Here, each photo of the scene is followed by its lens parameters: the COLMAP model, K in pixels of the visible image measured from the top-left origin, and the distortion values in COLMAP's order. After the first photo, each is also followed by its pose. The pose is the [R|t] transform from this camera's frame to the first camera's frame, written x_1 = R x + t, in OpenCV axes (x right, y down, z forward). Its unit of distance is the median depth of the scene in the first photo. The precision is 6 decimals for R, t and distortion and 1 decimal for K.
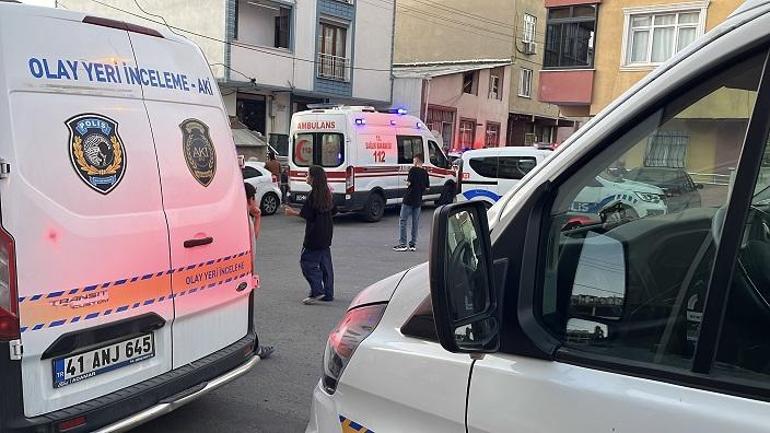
lens RADIAL K [[673.6, 0, 385.0], [0, 673.6, 216.5], [0, 0, 1]] dist [0.106937, -0.168295]
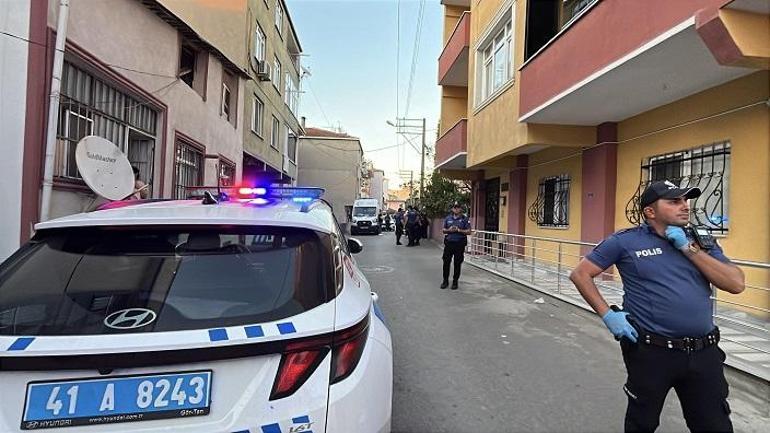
lens RADIAL K [[358.4, 0, 385.0], [0, 358.4, 216.5], [0, 0, 1]] dist [-0.002178, -0.000129]
pose [[0.746908, -0.020698, 0.664605, 0.076979], [0.074776, 0.995790, -0.053023, -0.091014], [-0.660709, 0.089300, 0.745311, 1.004000]]
